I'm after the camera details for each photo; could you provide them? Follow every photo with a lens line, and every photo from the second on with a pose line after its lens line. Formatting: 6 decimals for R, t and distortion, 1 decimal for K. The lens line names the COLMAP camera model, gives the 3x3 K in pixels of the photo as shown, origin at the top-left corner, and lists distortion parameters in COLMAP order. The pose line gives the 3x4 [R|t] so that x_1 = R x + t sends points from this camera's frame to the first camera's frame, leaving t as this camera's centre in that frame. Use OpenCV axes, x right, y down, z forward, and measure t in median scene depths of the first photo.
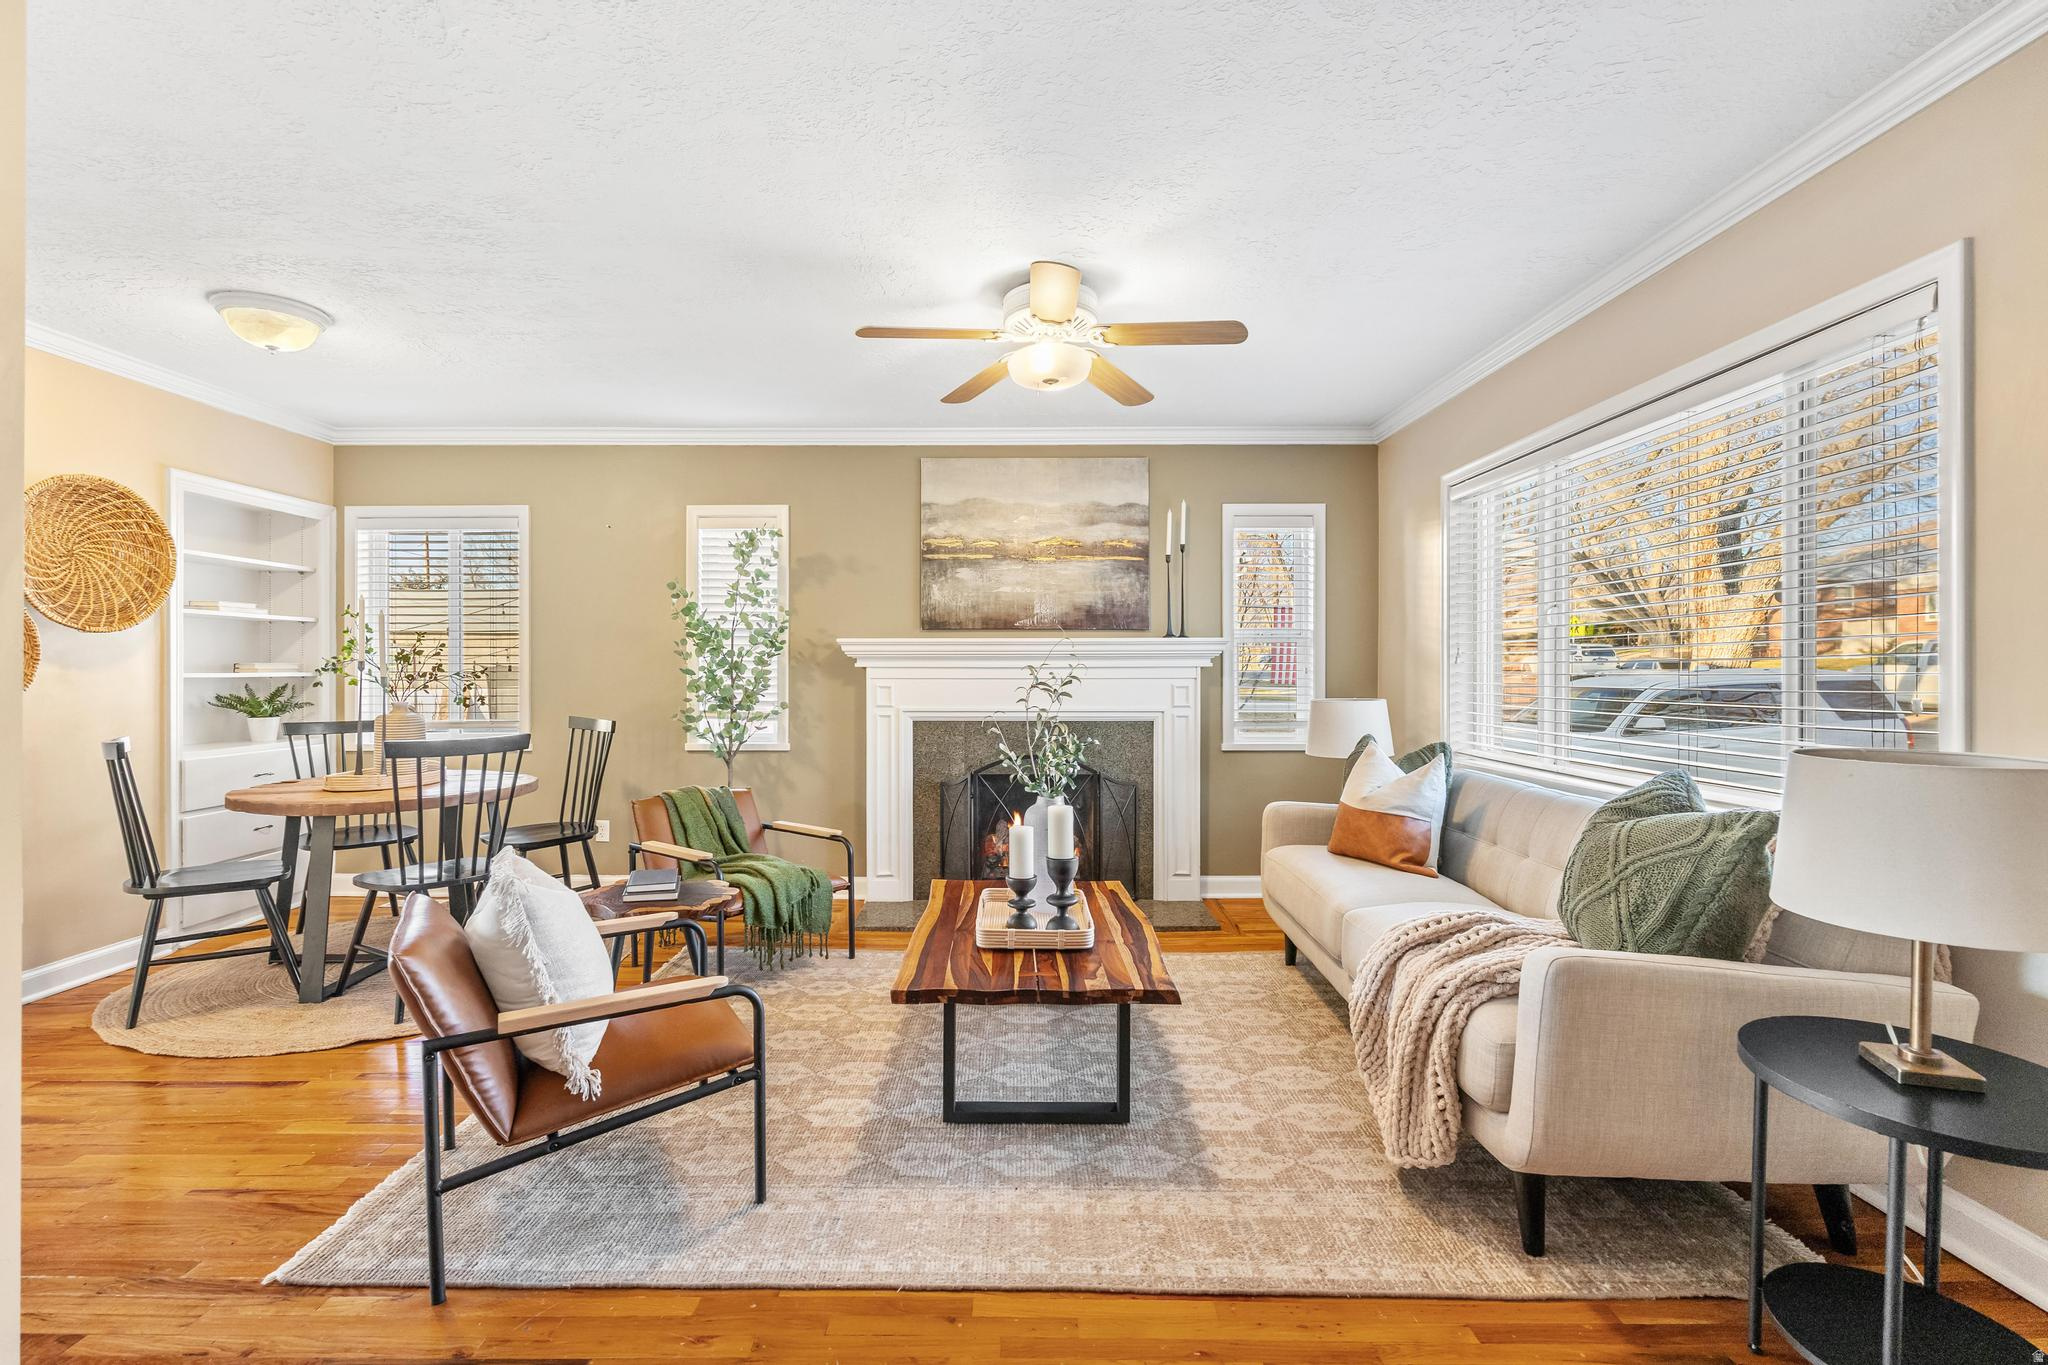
lens RADIAL K [[898.0, 0, 1017.4], [0, 898.0, 676.2], [0, 0, 1]] dist [0.002399, 0.000315]
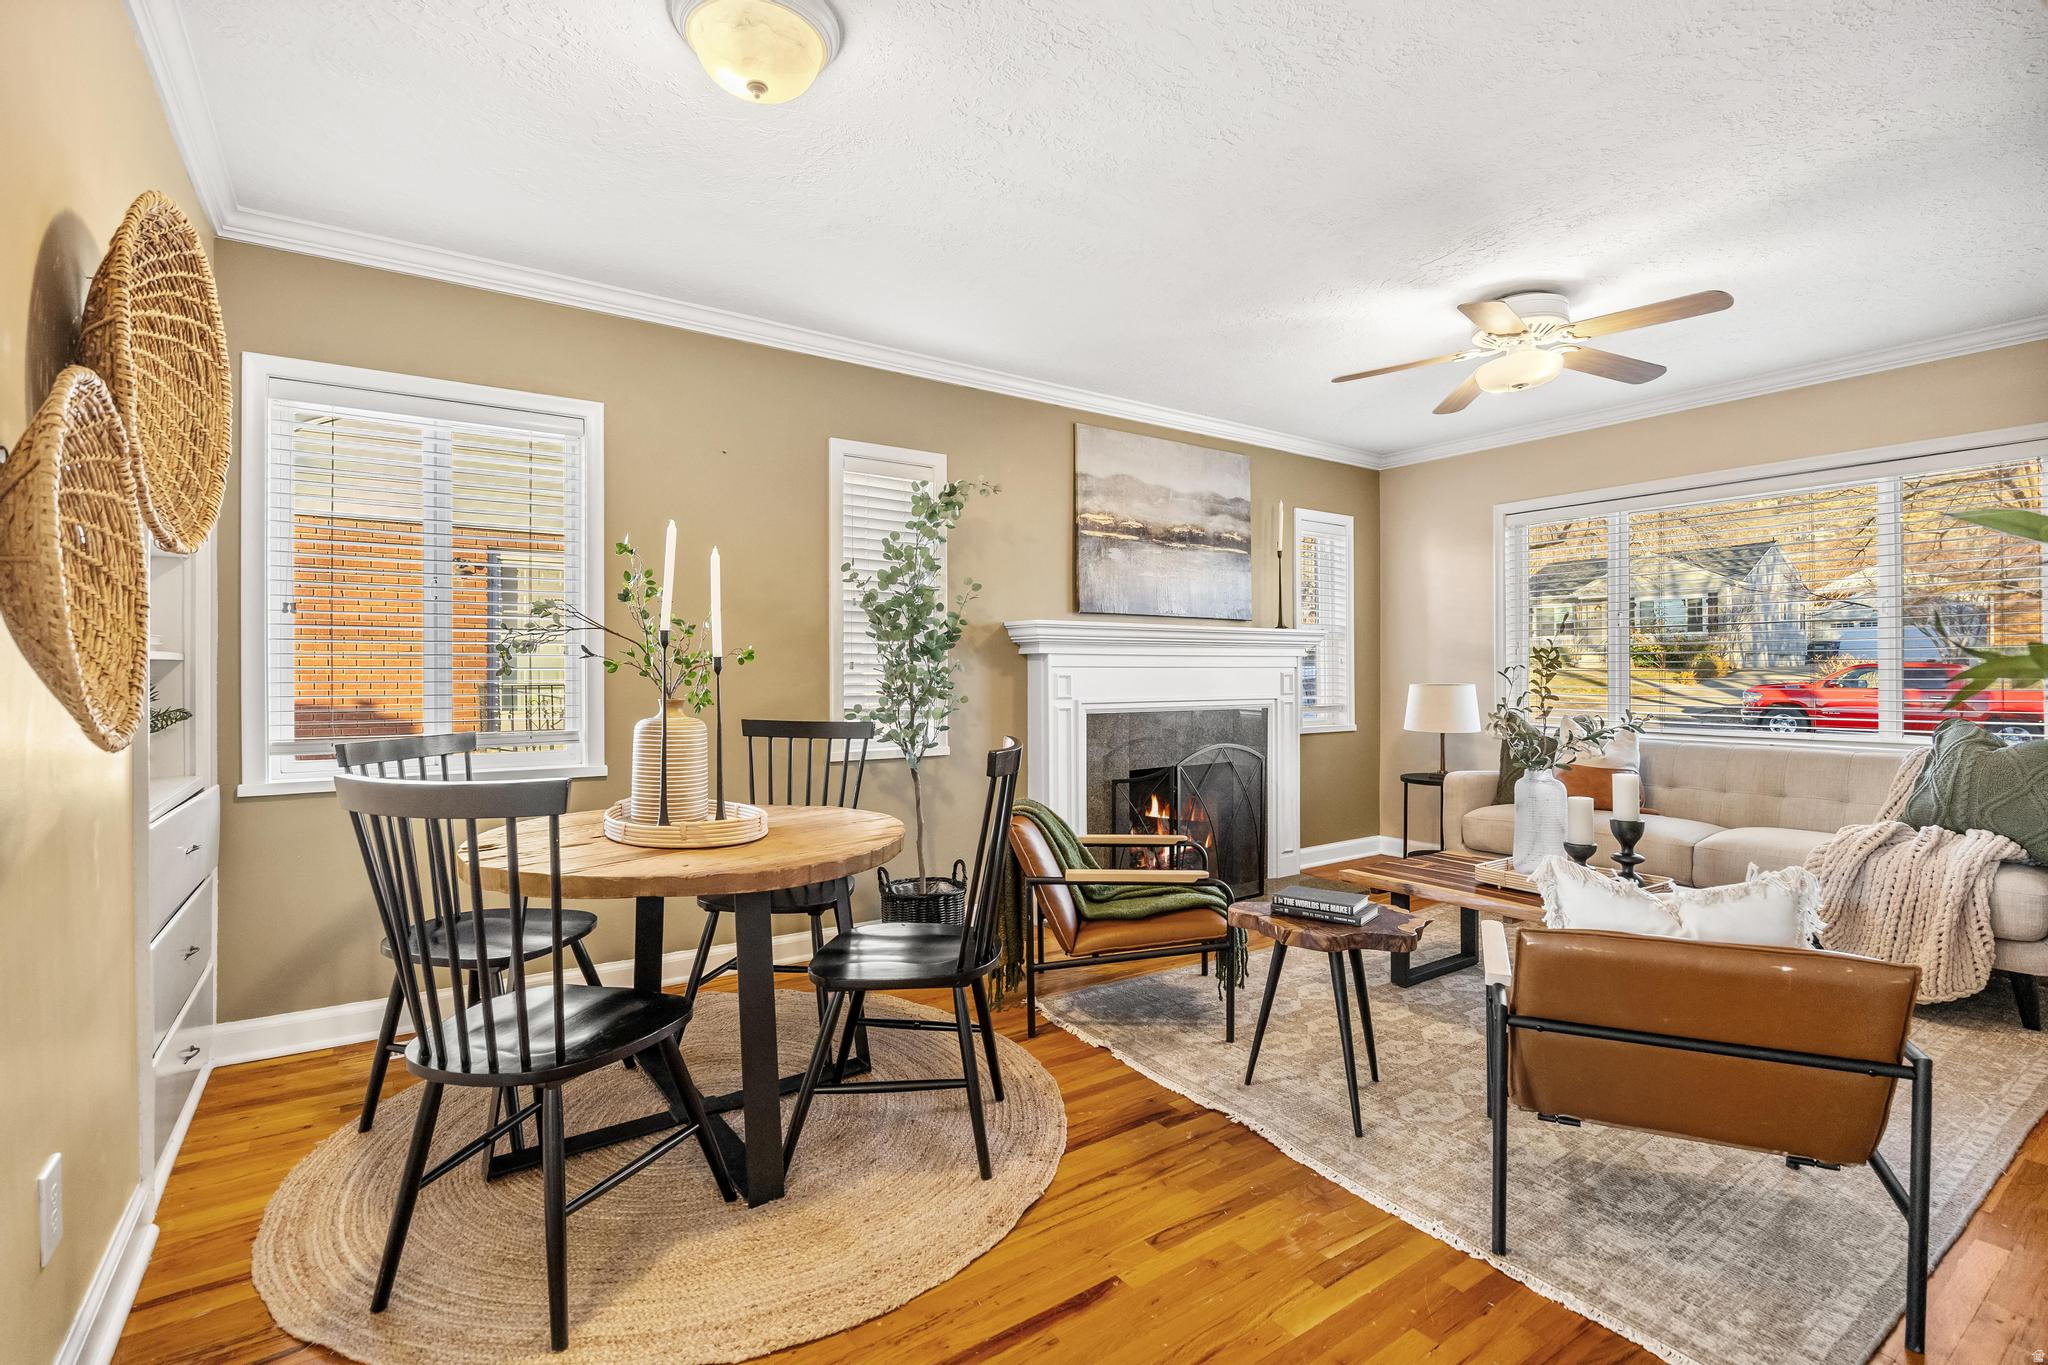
lens RADIAL K [[912.9, 0, 1021.9], [0, 912.9, 672.5], [0, 0, 1]] dist [0.000116, 0.000331]
pose [[0.818474, -0.003260, 0.574534, -0.685249], [0.004097, 0.999992, -0.000161, 0.008238], [-0.574528, 0.002486, 0.818481, 0.280948]]
